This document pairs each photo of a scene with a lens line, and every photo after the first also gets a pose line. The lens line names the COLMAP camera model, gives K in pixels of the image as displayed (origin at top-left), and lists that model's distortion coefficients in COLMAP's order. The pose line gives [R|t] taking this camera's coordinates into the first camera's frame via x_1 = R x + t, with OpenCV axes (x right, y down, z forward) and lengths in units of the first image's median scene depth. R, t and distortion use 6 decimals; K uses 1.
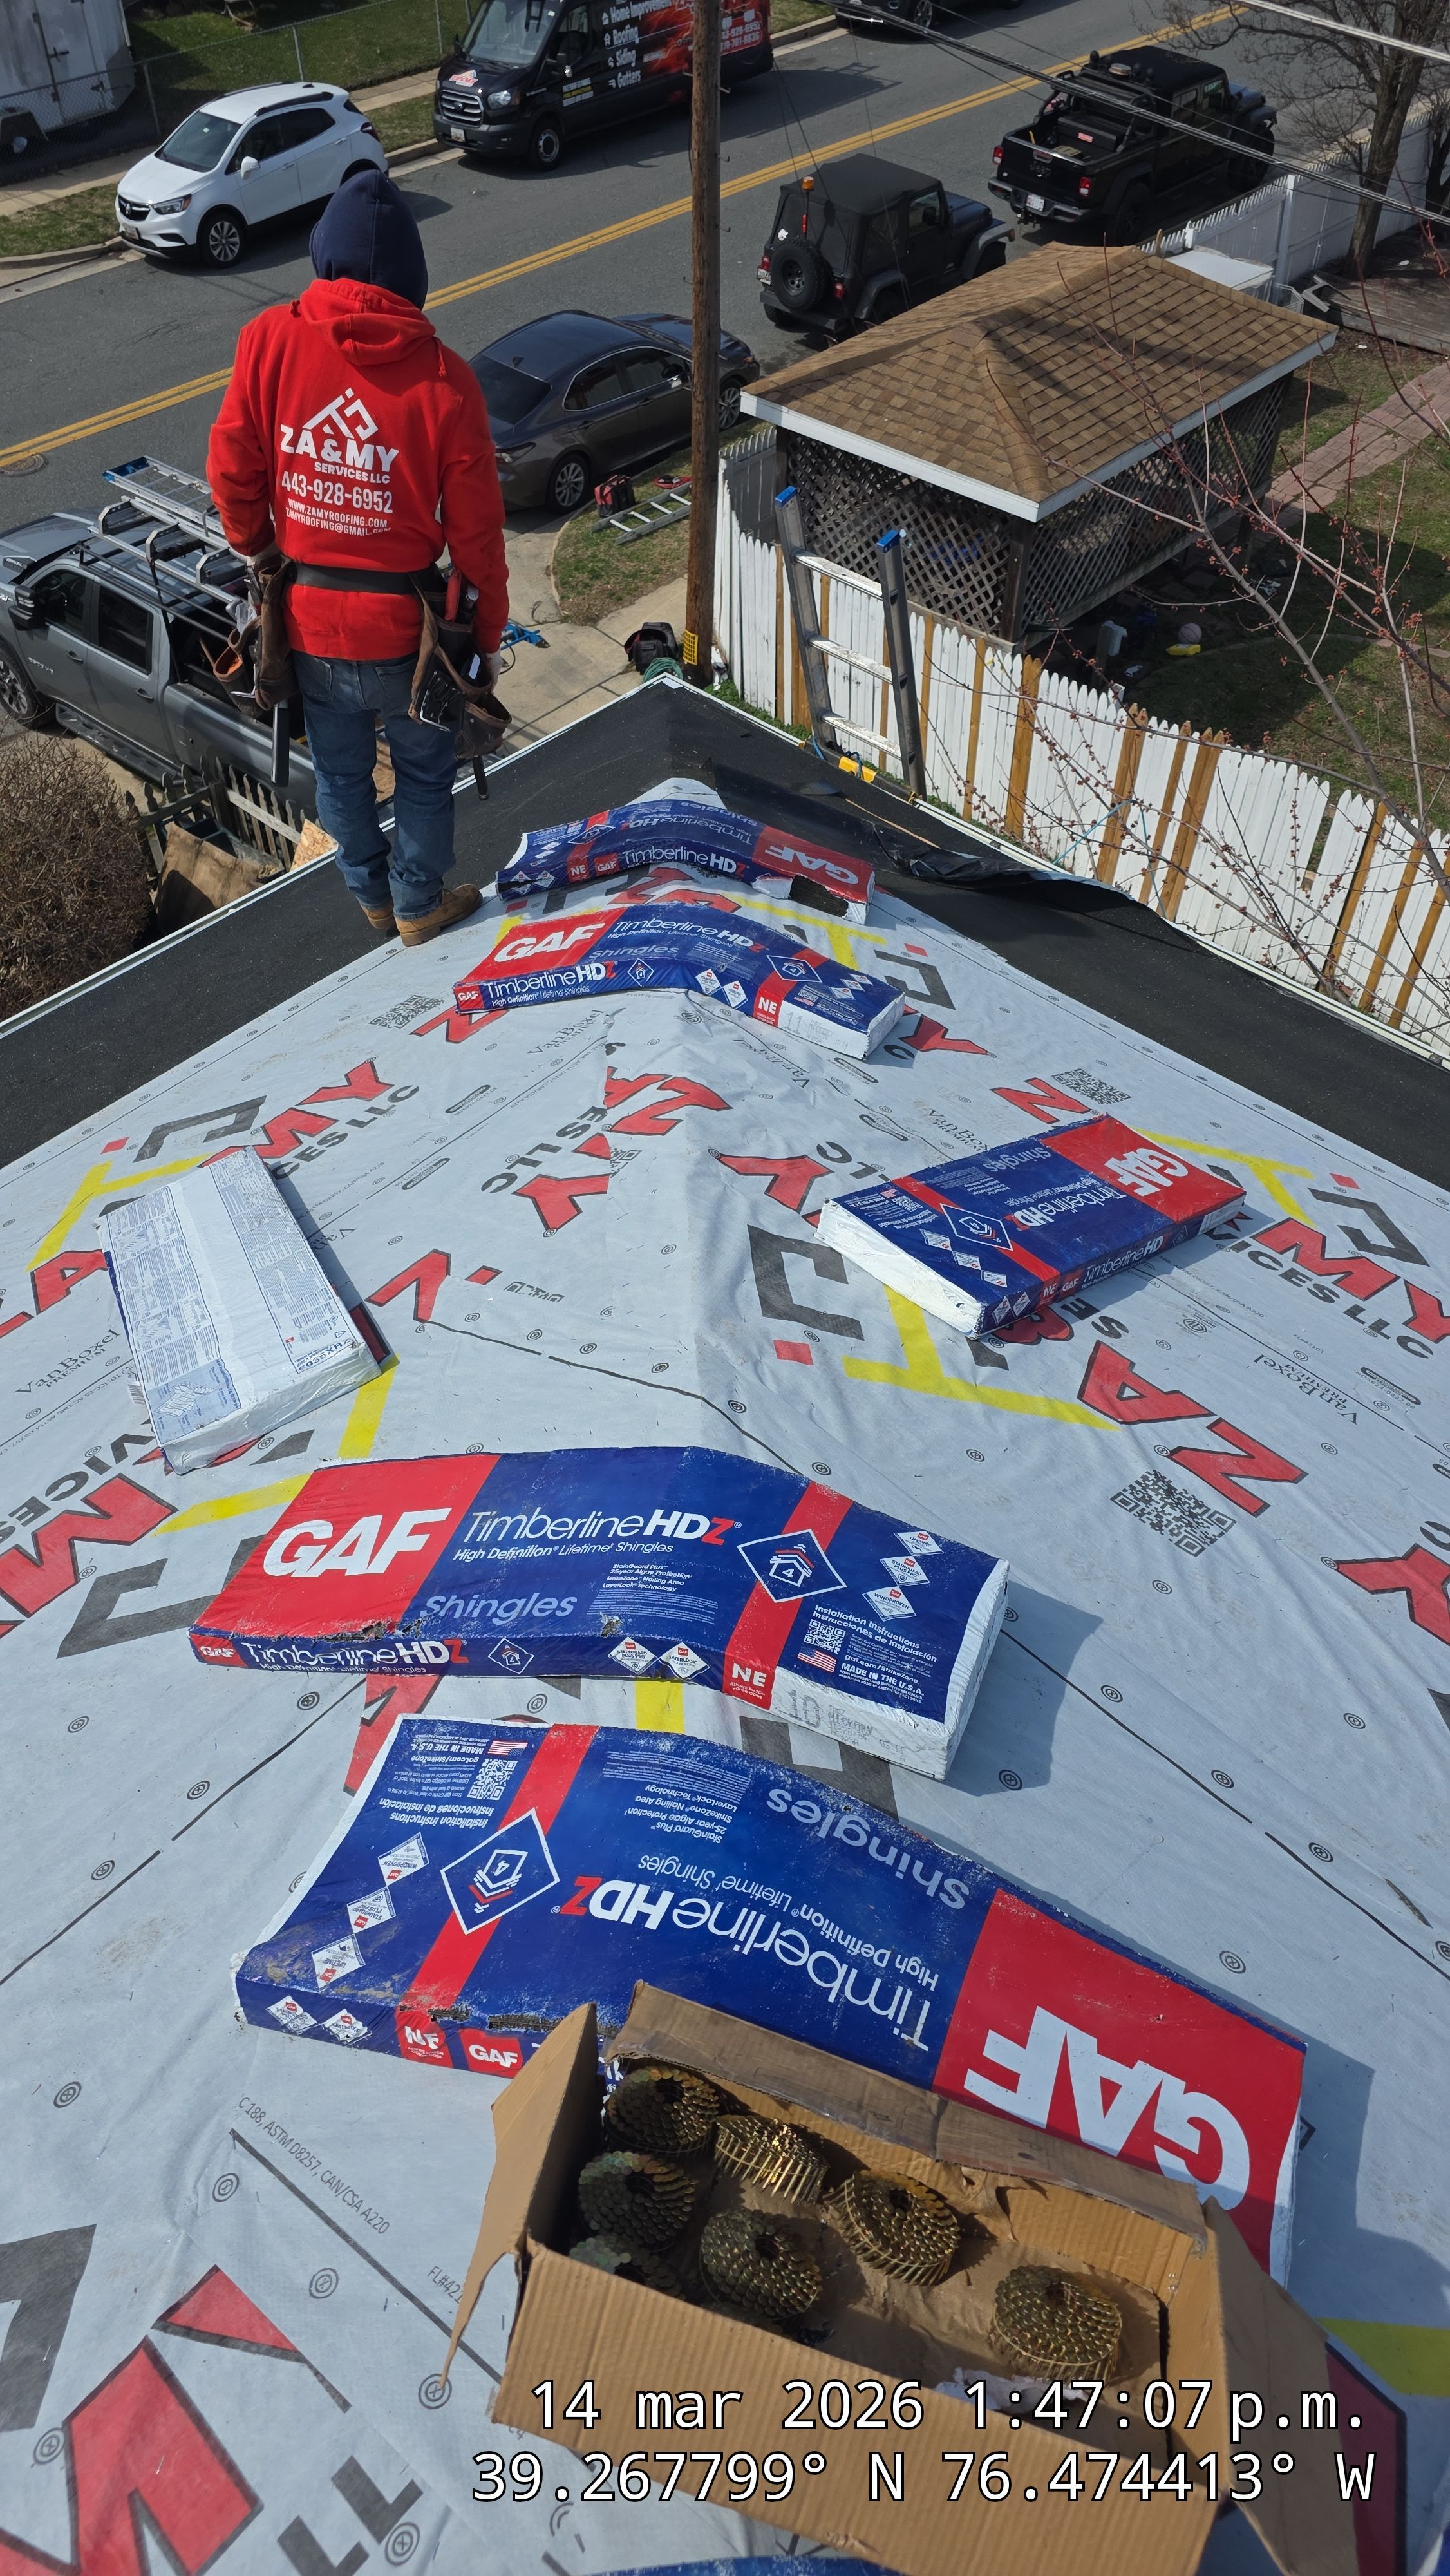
lens RADIAL K [[1706.8, 0, 725.0], [0, 1706.8, 1288.0], [0, 0, 1]] dist [0.054318, -0.037516]
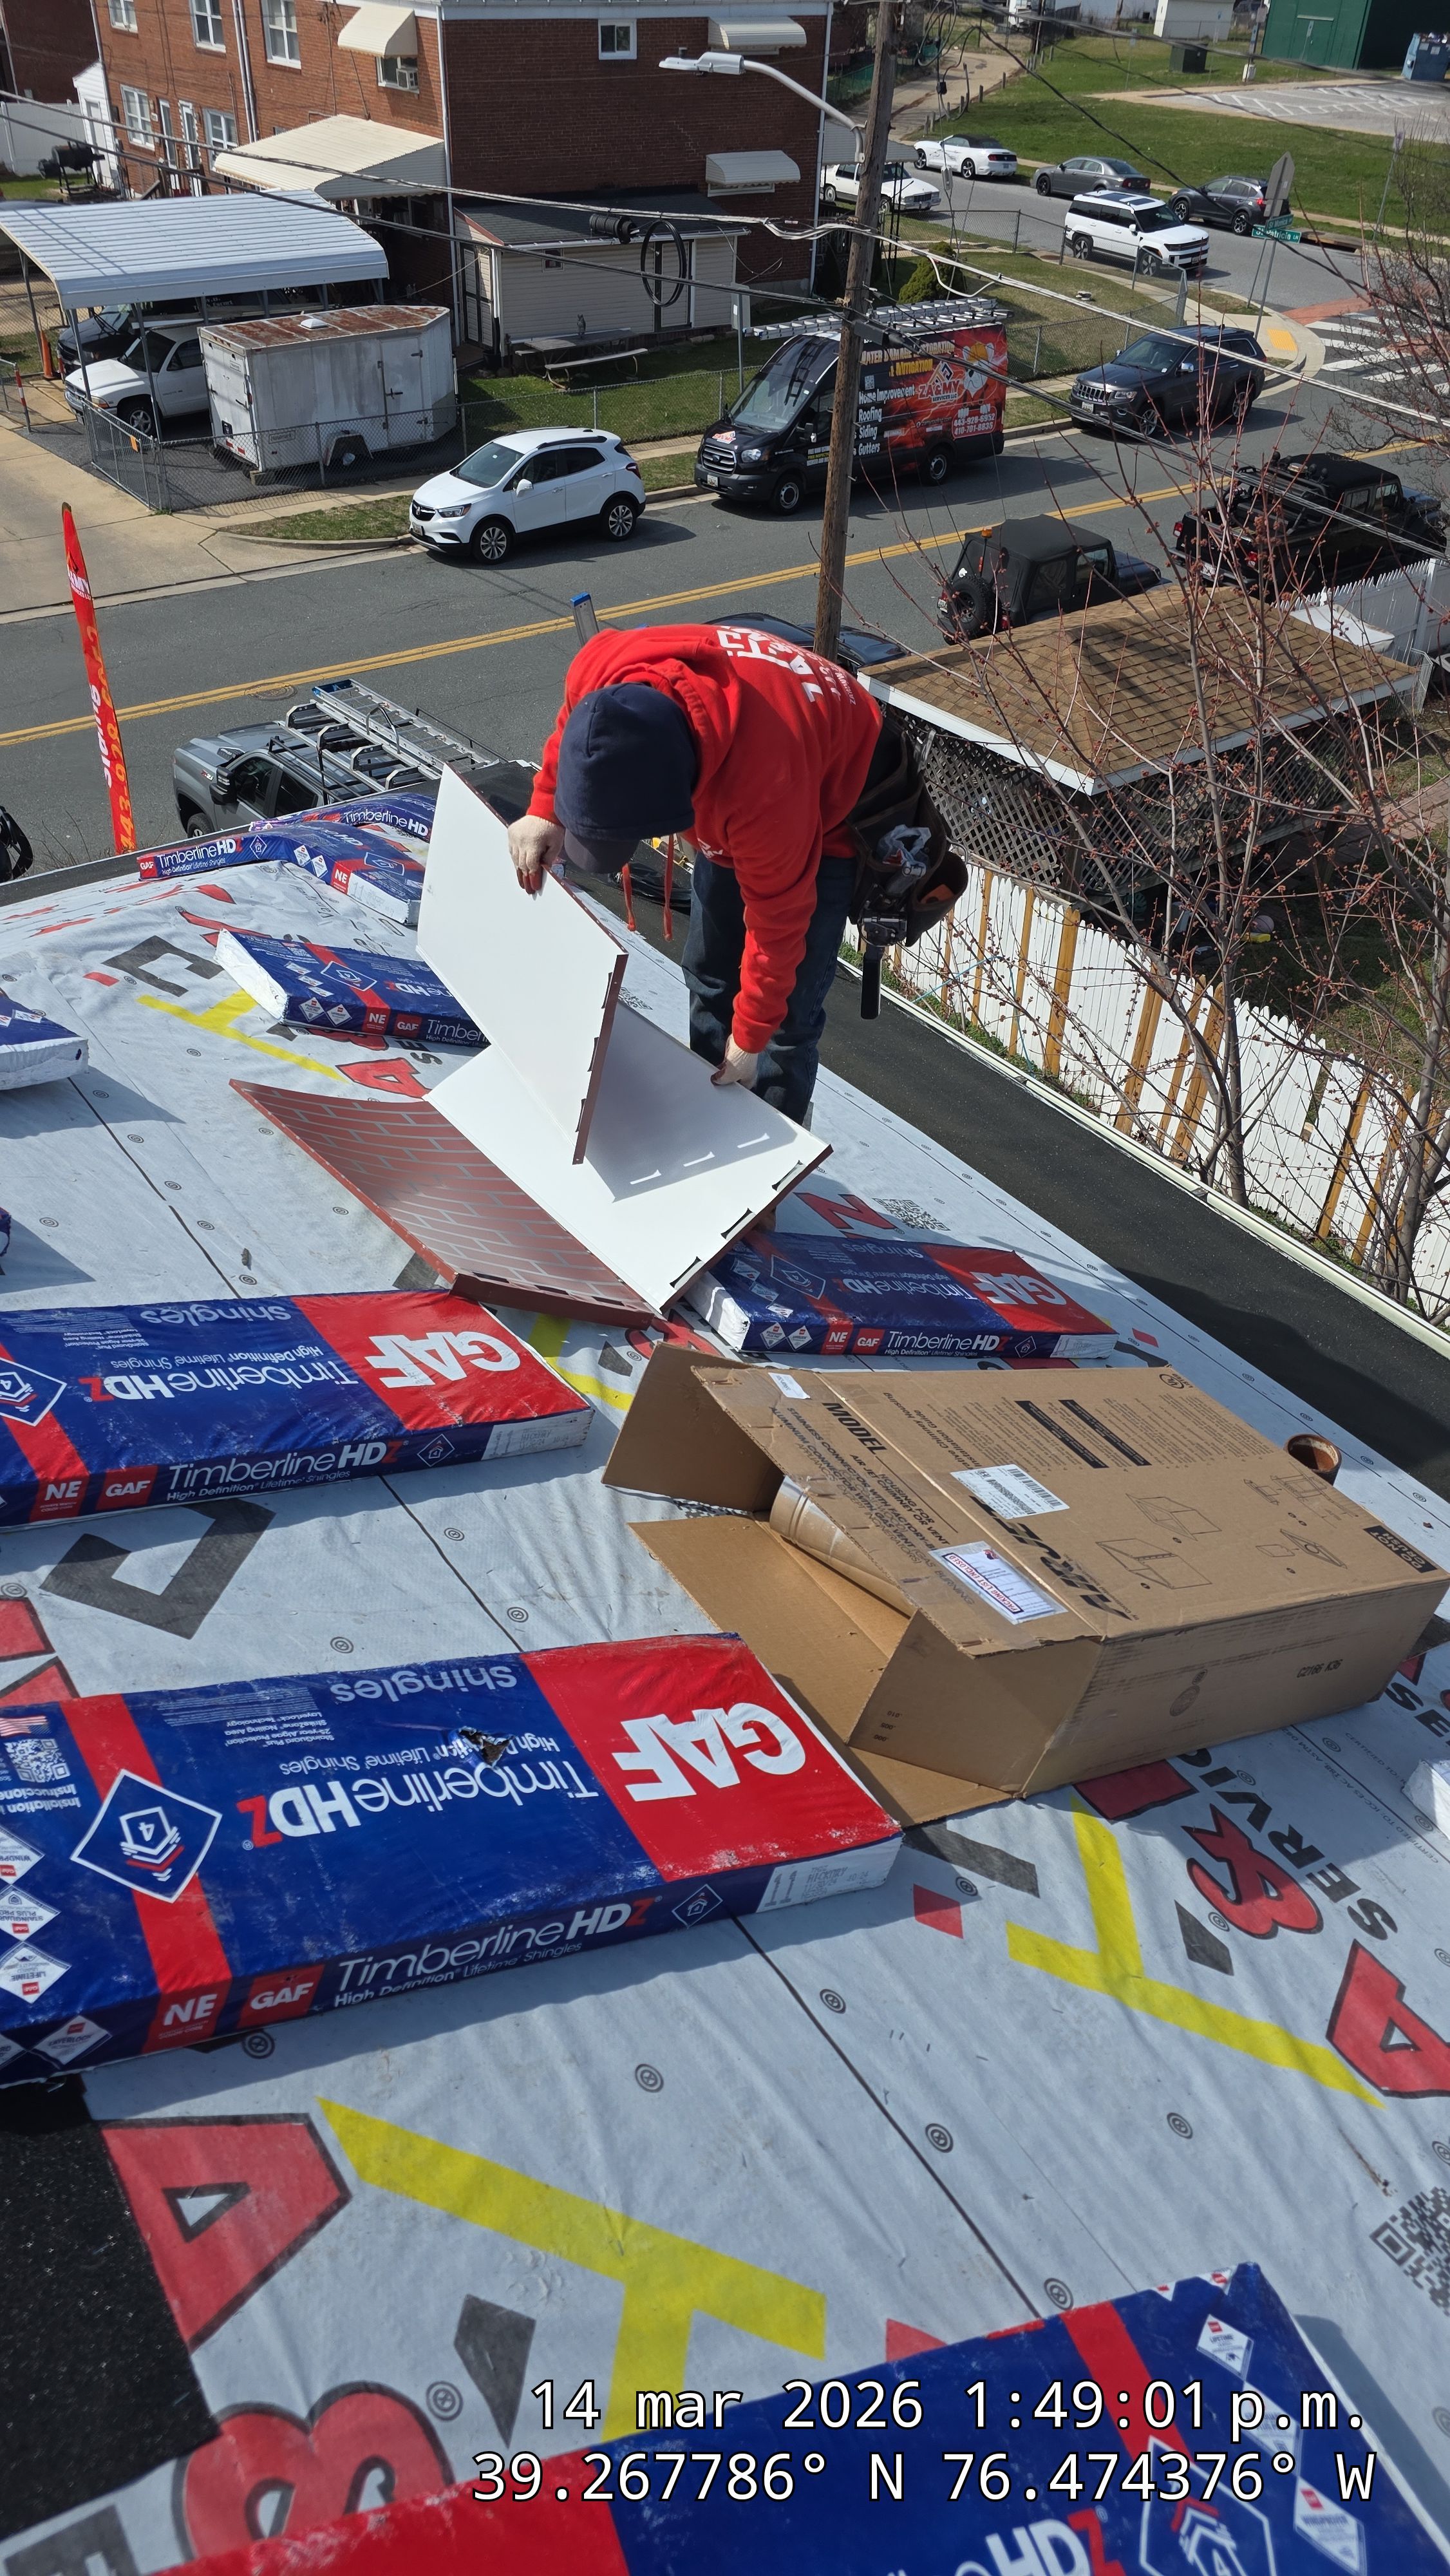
lens RADIAL K [[1706.8, 0, 725.0], [0, 1706.8, 1288.0], [0, 0, 1]] dist [0.054318, -0.037516]
pose [[0.981581, 0.138696, -0.131386, 0.089534], [-0.159481, 0.973517, -0.163798, 0.051062], [0.105189, 0.181735, 0.977705, -0.026139]]
